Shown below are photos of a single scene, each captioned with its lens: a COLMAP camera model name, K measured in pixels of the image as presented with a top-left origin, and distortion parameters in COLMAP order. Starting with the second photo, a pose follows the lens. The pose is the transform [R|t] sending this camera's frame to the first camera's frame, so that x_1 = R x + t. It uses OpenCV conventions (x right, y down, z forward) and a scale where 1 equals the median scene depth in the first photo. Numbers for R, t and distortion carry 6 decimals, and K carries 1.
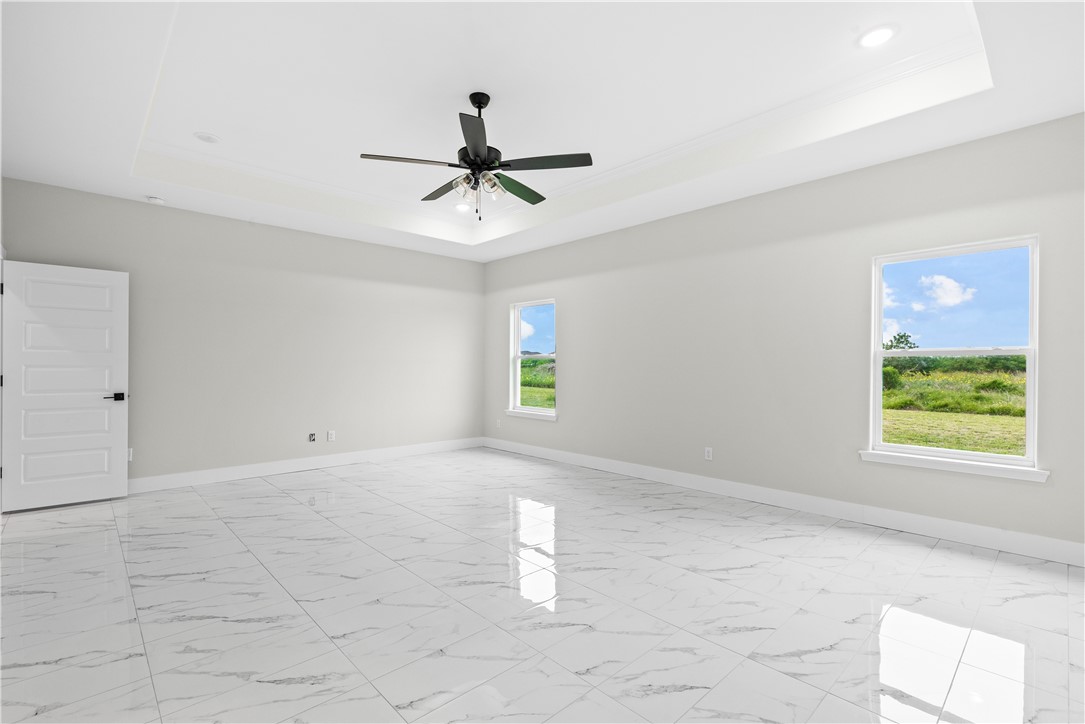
lens RADIAL K [[479.1, 0, 547.8], [0, 479.1, 360.3], [0, 0, 1]] dist [0.002994, -0.001162]
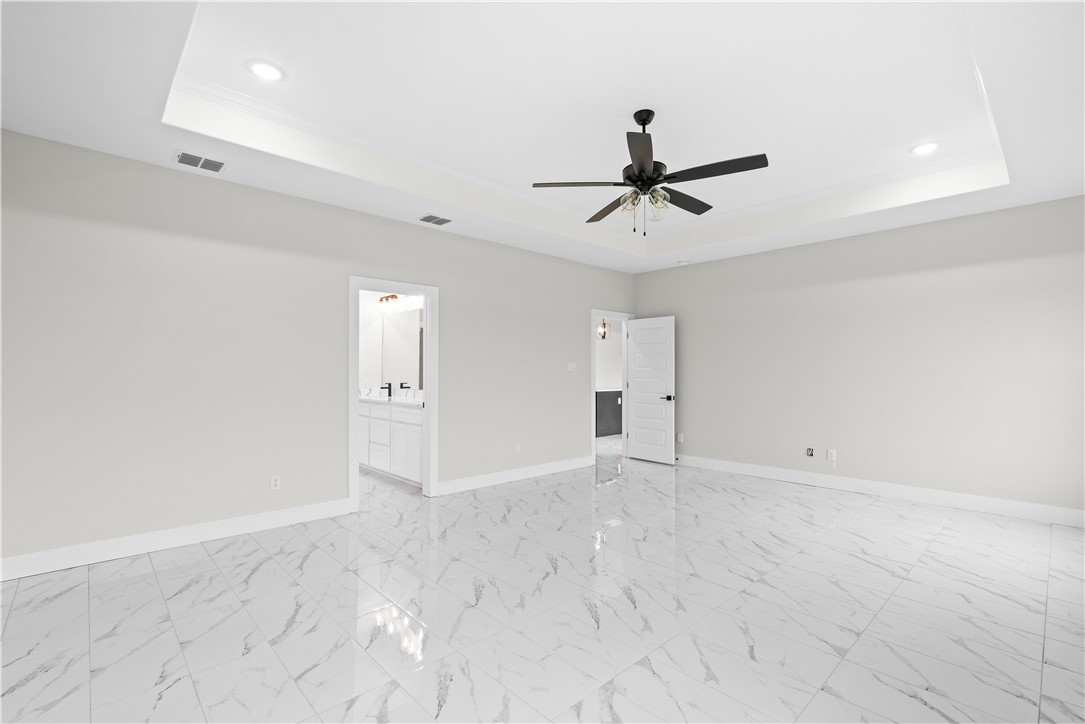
lens RADIAL K [[479.1, 0, 543.6], [0, 479.1, 371.7], [0, 0, 1]] dist [0.002994, -0.001162]
pose [[0.020017, -0.002905, -0.999795, 0.599117], [0.007825, 0.999966, -0.002748, -0.006751], [0.999769, -0.007768, 0.020040, 0.546564]]
